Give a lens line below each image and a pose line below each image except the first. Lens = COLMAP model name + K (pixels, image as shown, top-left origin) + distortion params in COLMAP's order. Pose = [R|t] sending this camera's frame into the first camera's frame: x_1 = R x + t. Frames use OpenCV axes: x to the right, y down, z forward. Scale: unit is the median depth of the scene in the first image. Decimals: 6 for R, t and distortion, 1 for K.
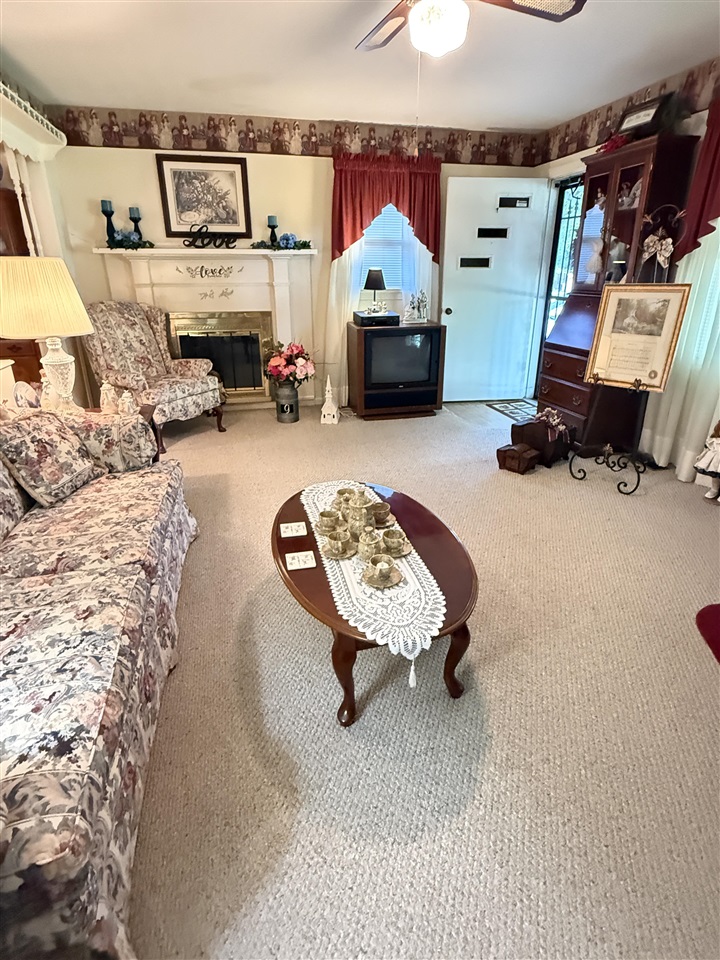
lens RADIAL K [[502.6, 0, 361.8], [0, 502.6, 476.3], [0, 0, 1]] dist [0.000120, -0.000910]
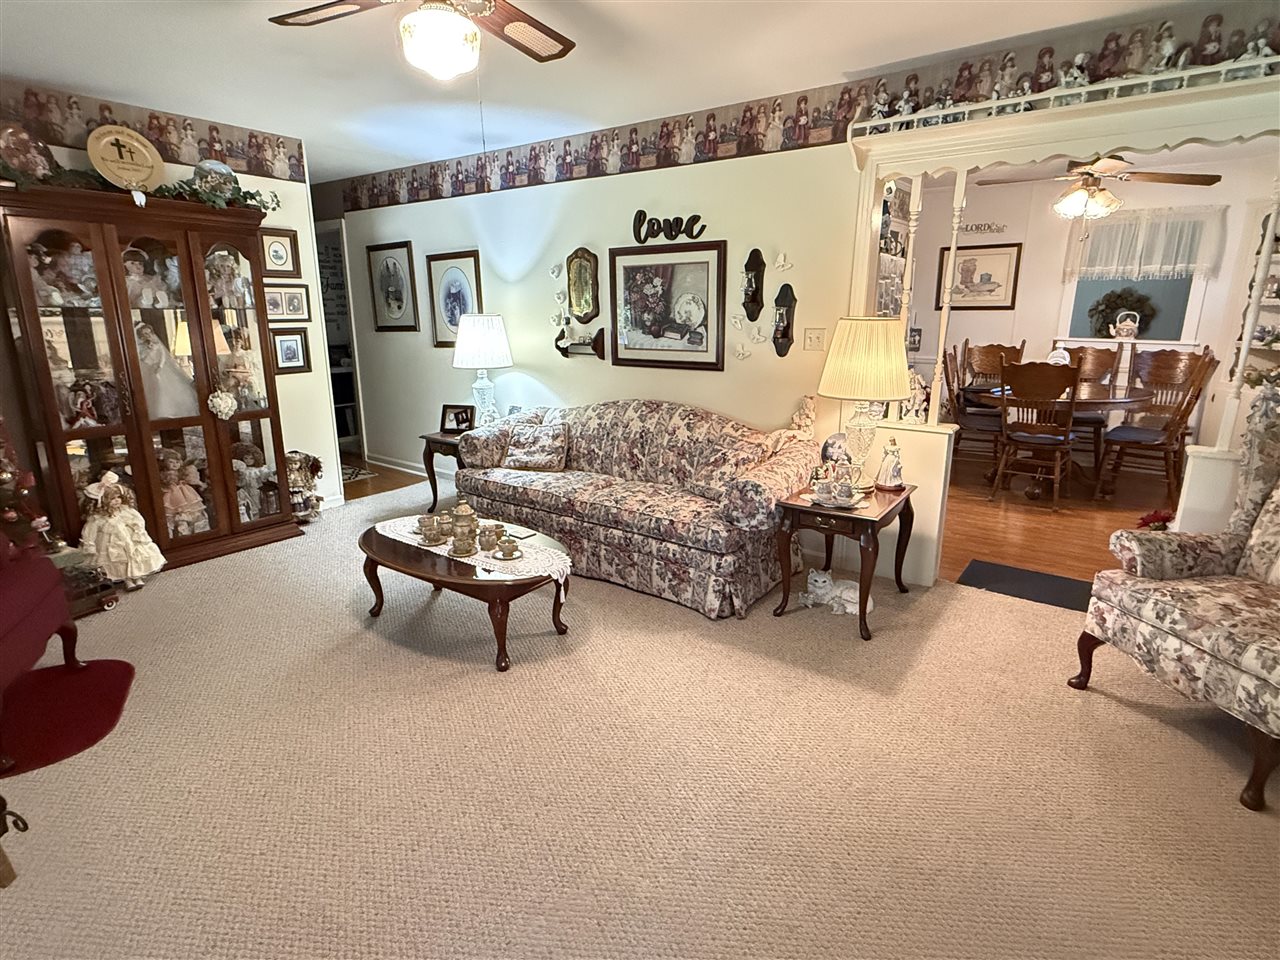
lens RADIAL K [[670.1, 0, 639.0], [0, 670.1, 476.3], [0, 0, 1]] dist [0.000120, -0.000910]
pose [[-0.764516, 0.164241, -0.623330, 0.381822], [-0.243168, 0.822068, 0.514853, -0.548590], [0.596980, 0.545187, -0.588546, 1.229720]]
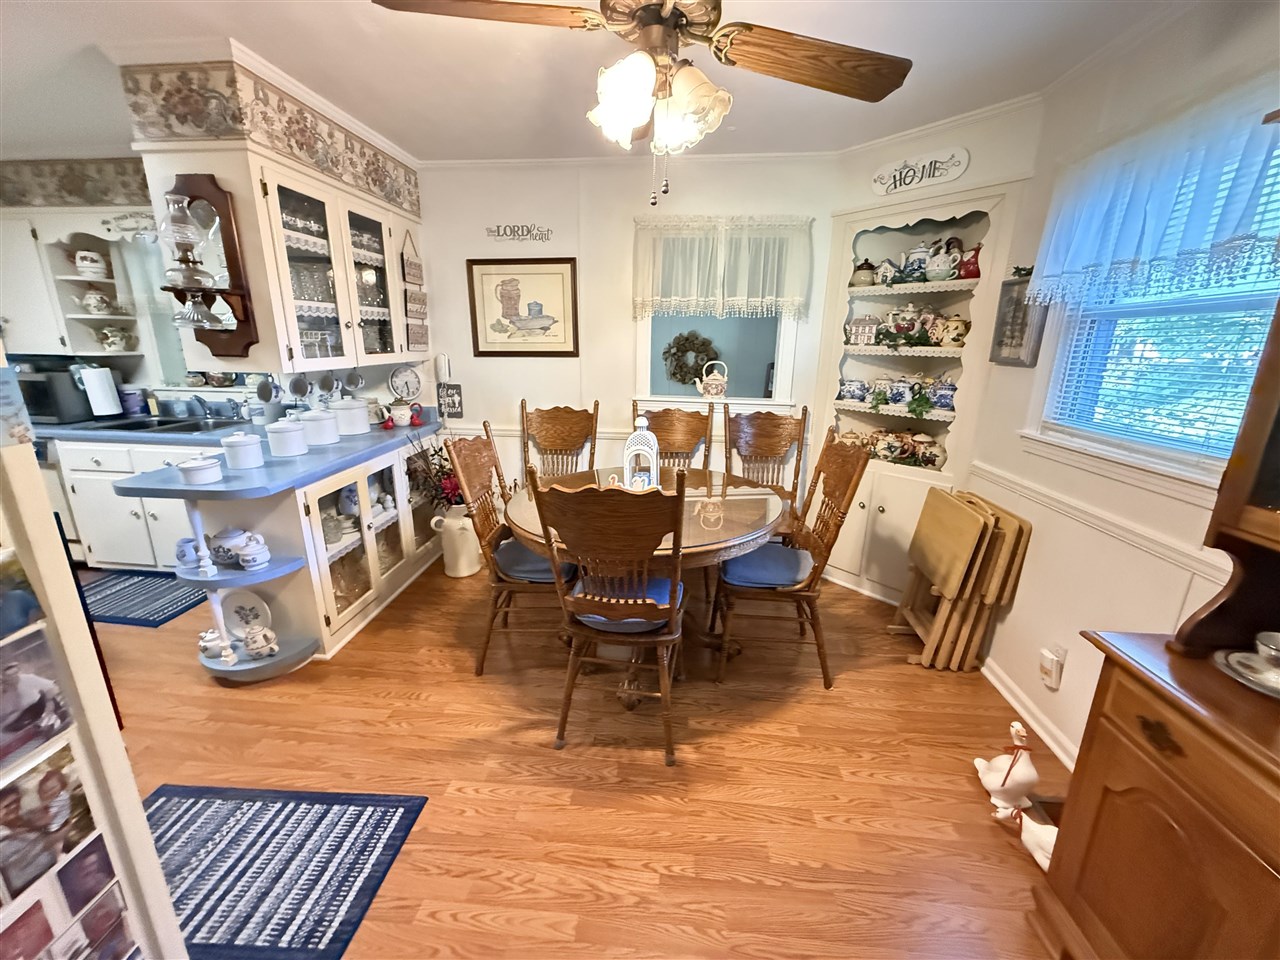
lens RADIAL K [[508.2, 0, 638.3], [0, 508.2, 480.0], [0, 0, 1]] dist [-0.000392, -0.000006]
pose [[-0.320133, 0.245718, -0.914952, -0.066504], [-0.372212, 0.855494, 0.359984, -0.495271], [0.871191, 0.455799, -0.182413, 1.093321]]
